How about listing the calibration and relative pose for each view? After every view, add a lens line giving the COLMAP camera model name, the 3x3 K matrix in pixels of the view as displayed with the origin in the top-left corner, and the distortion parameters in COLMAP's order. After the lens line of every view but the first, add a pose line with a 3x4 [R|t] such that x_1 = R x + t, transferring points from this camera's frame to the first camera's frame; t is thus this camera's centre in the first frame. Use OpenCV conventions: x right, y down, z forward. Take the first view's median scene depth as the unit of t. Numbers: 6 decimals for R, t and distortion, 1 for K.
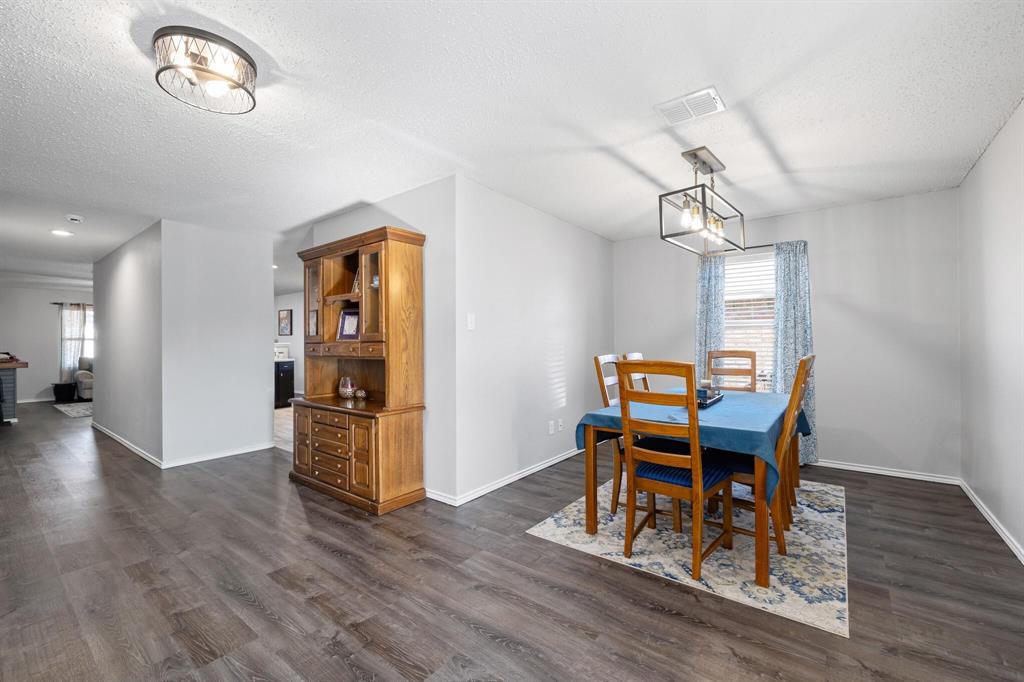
lens RADIAL K [[430.1, 0, 510.8], [0, 430.1, 337.0], [0, 0, 1]] dist [0.000682, 0.000070]
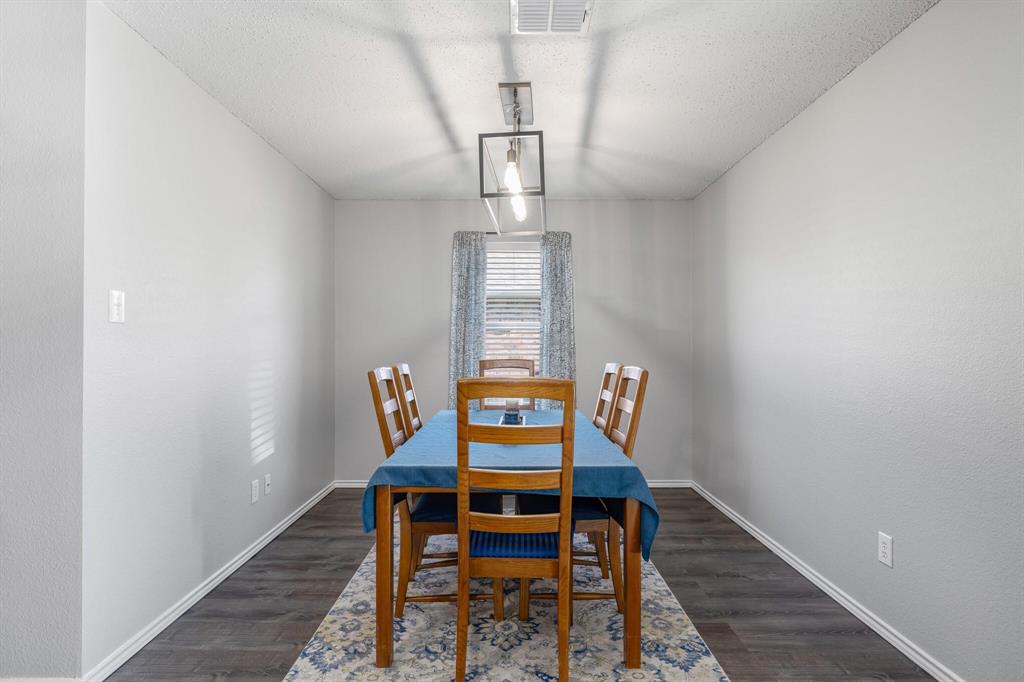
lens RADIAL K [[552.8, 0, 512.0], [0, 552.8, 341.0], [0, 0, 1]] dist [-0.001164, 0.000212]
pose [[0.786780, 0.012378, 0.617109, -0.152788], [-0.012231, 0.999915, -0.004464, 0.003389], [-0.617112, -0.004036, 0.786865, 0.275141]]
